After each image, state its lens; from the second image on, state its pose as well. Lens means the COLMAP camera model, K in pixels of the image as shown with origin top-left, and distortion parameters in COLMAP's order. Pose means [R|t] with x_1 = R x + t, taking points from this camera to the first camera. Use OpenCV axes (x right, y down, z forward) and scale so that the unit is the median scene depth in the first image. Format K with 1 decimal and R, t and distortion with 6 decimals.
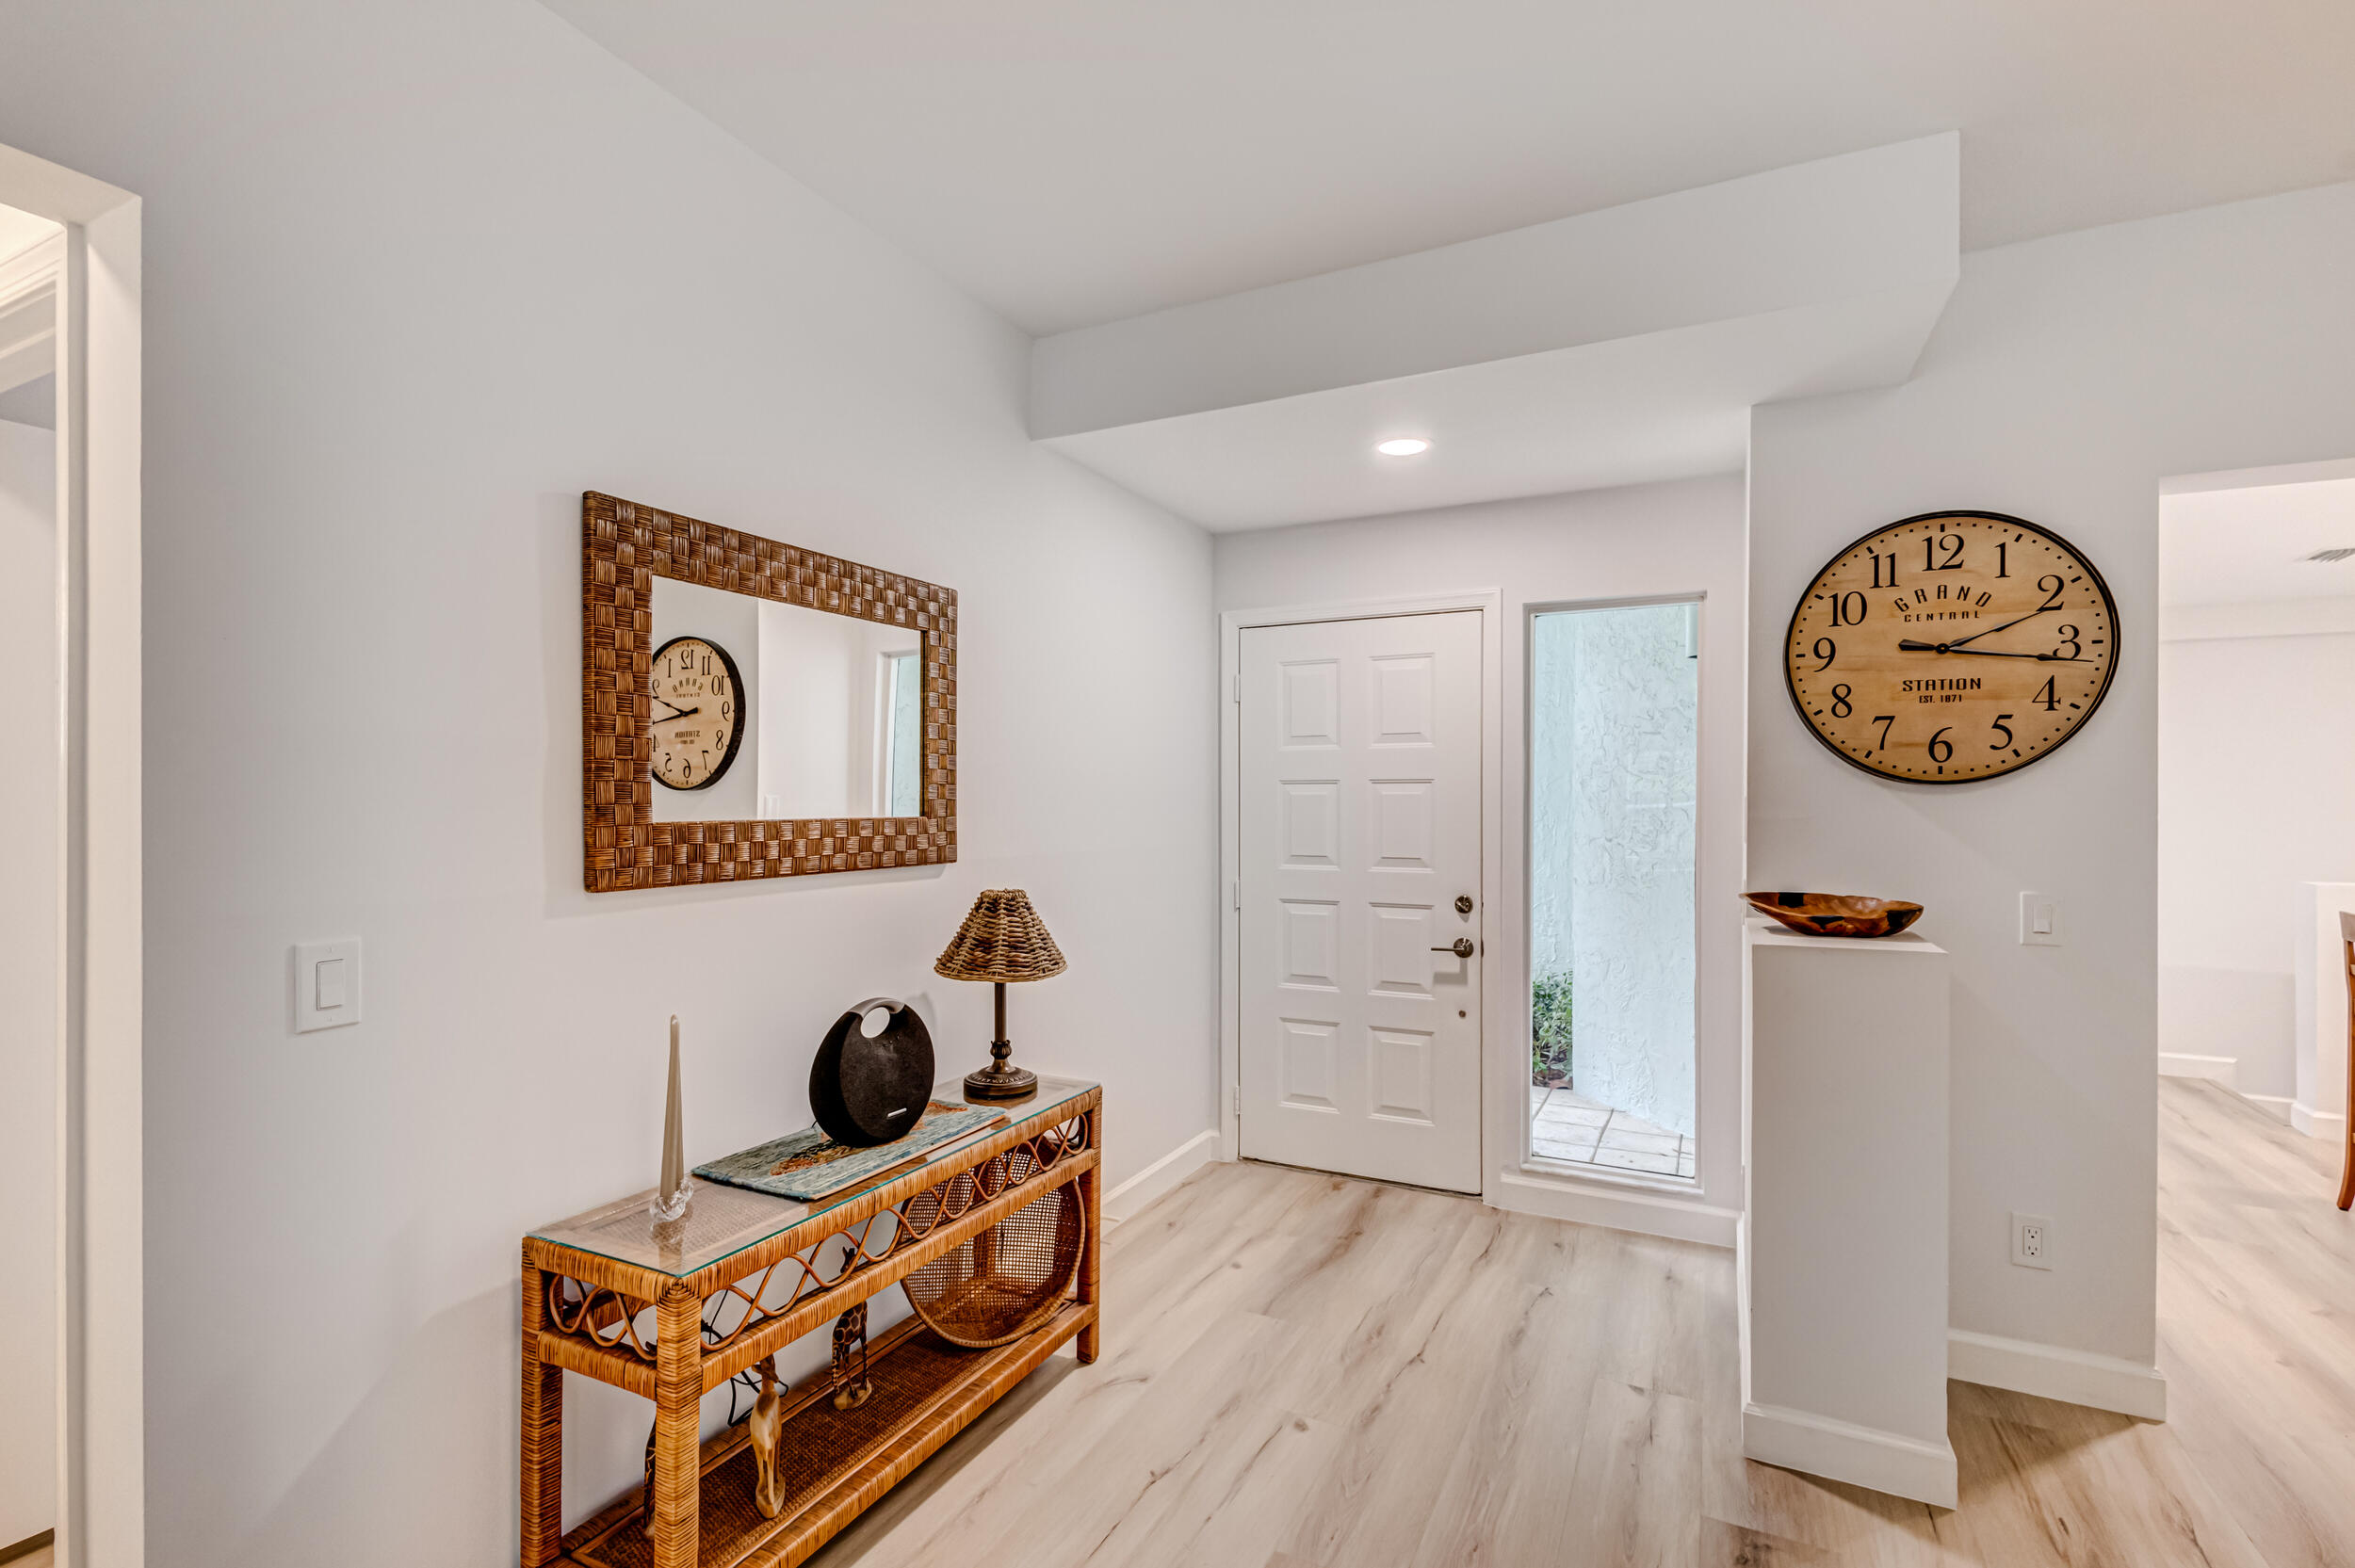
lens RADIAL K [[1109.2, 0, 1159.8], [0, 1109.2, 809.2], [0, 0, 1]] dist [0.011365, -0.000569]
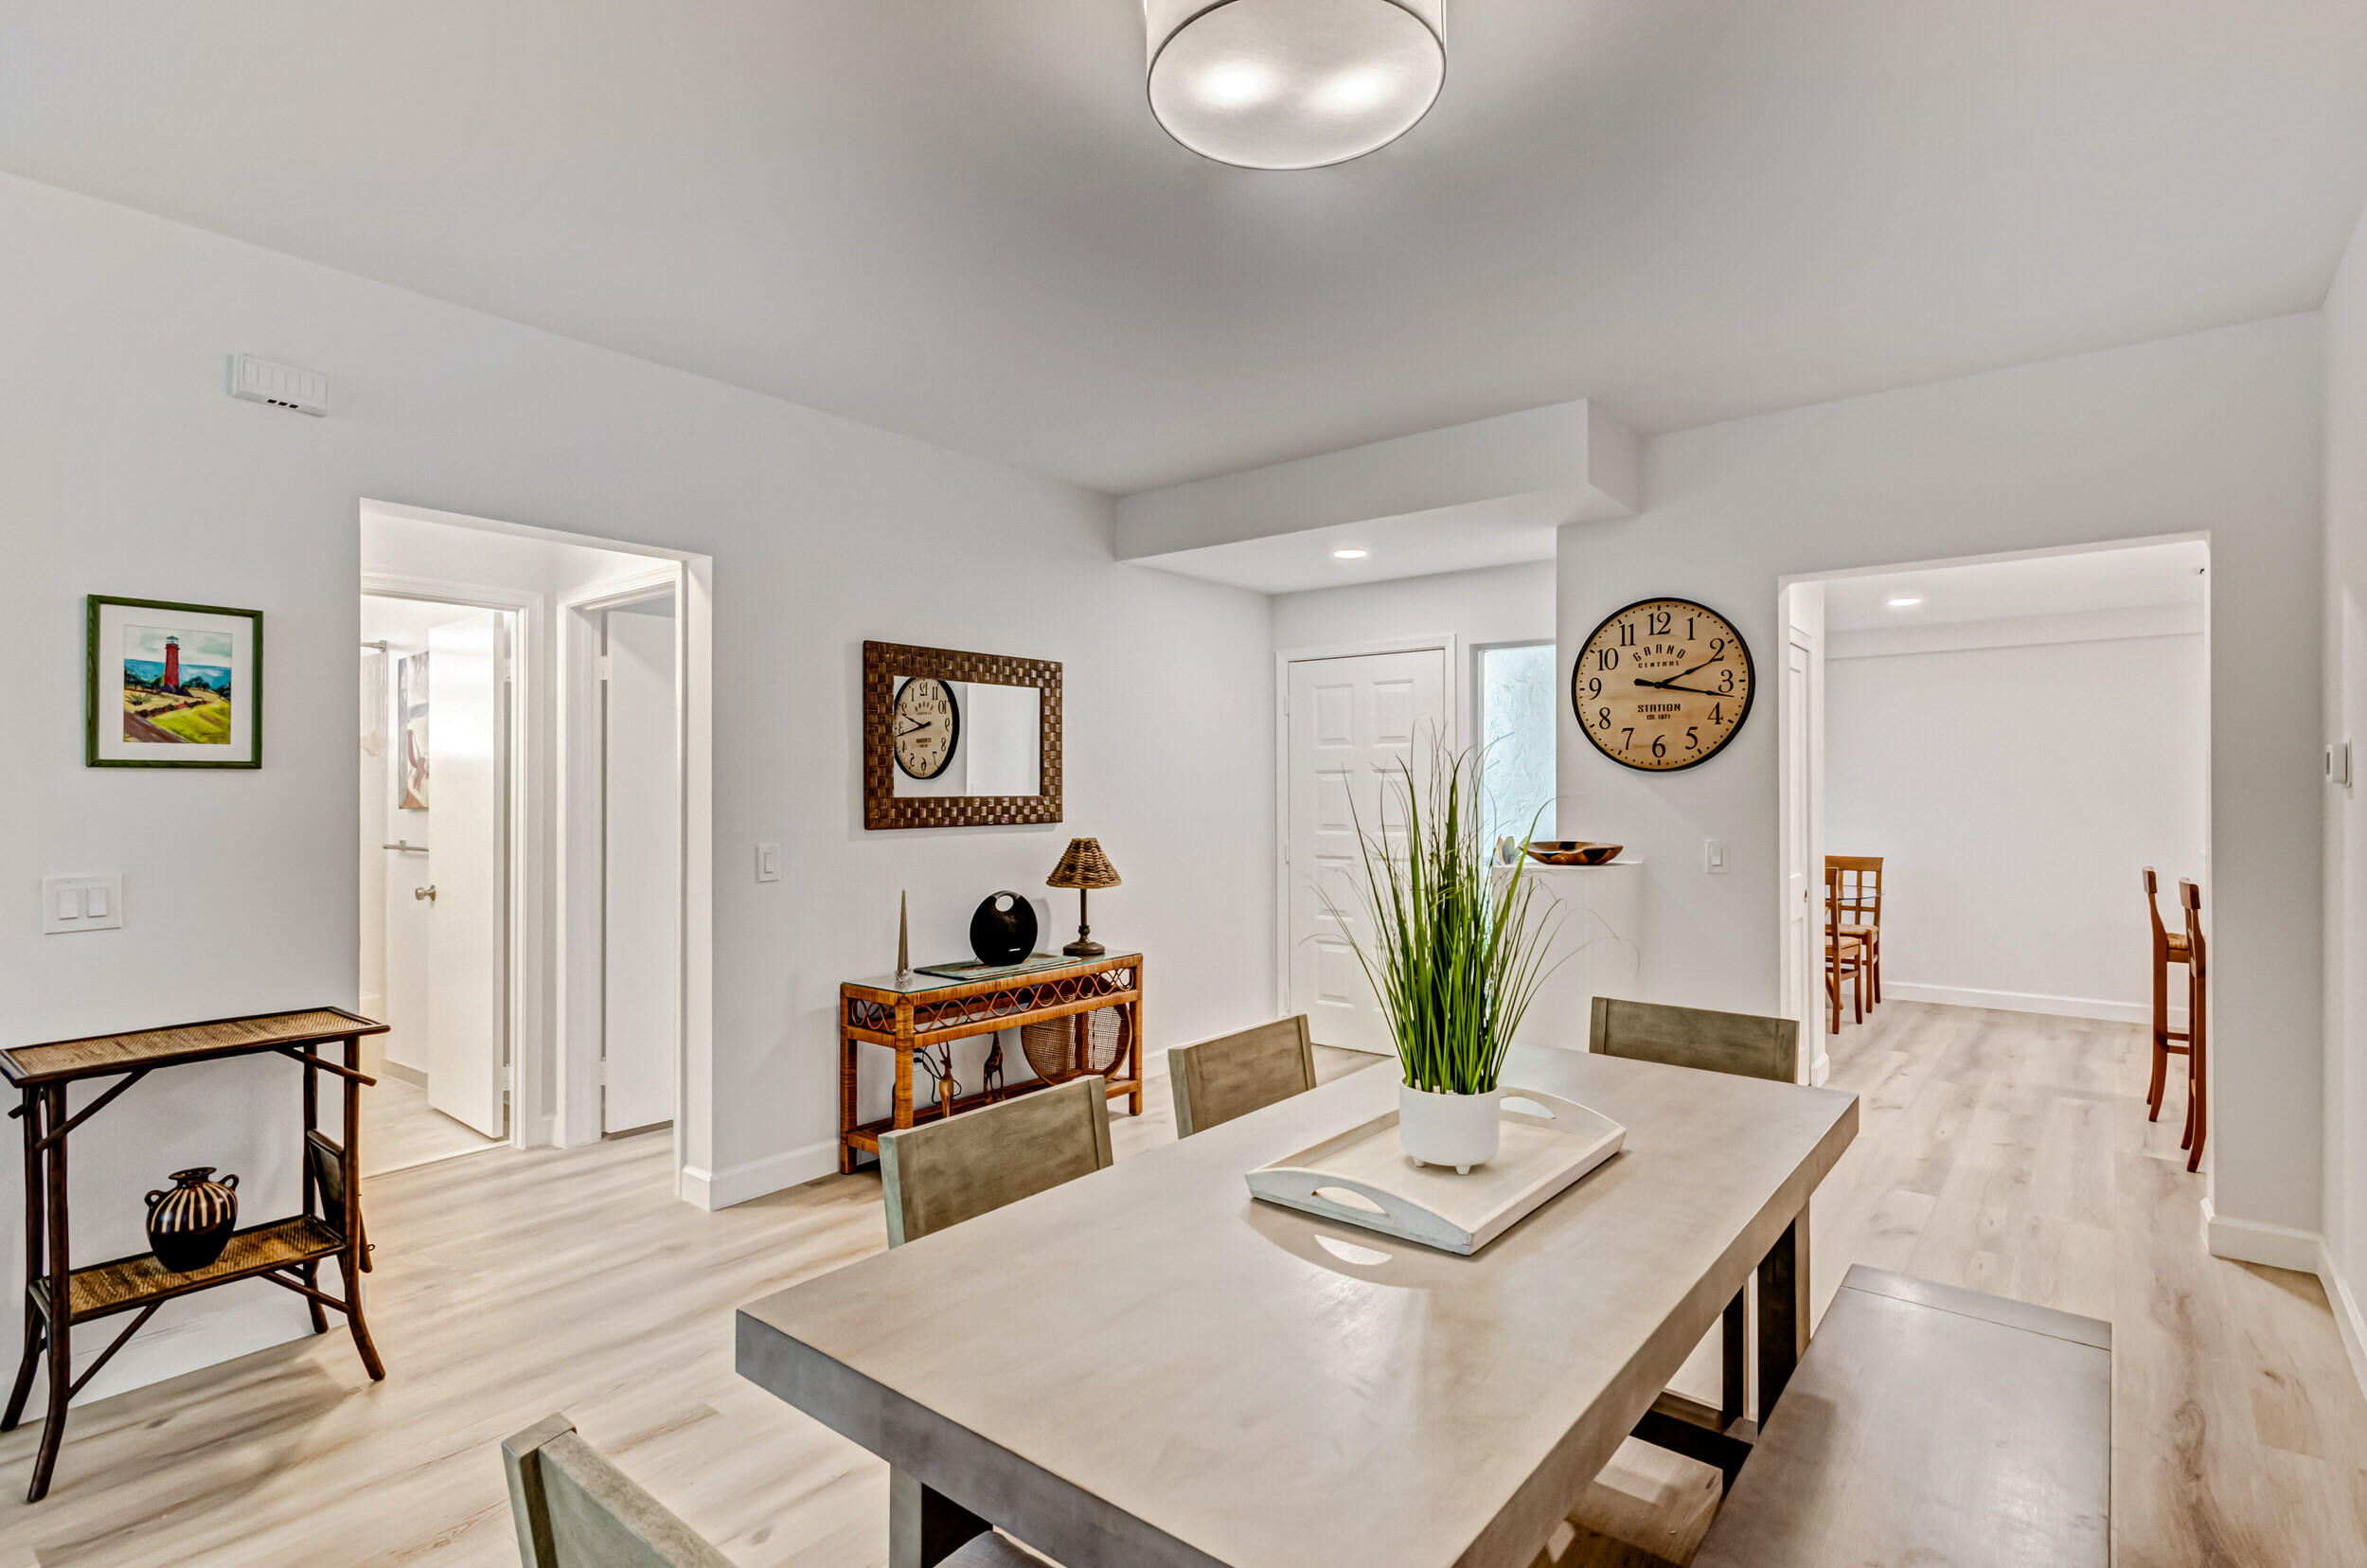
lens RADIAL K [[1115.0, 0, 1151.8], [0, 1115.0, 786.3], [0, 0, 1]] dist [0.011365, -0.000569]
pose [[0.977372, -0.006380, -0.211432, 0.330663], [0.004798, 0.999957, -0.007996, 0.007810], [0.211474, 0.006801, 0.977360, -0.680771]]
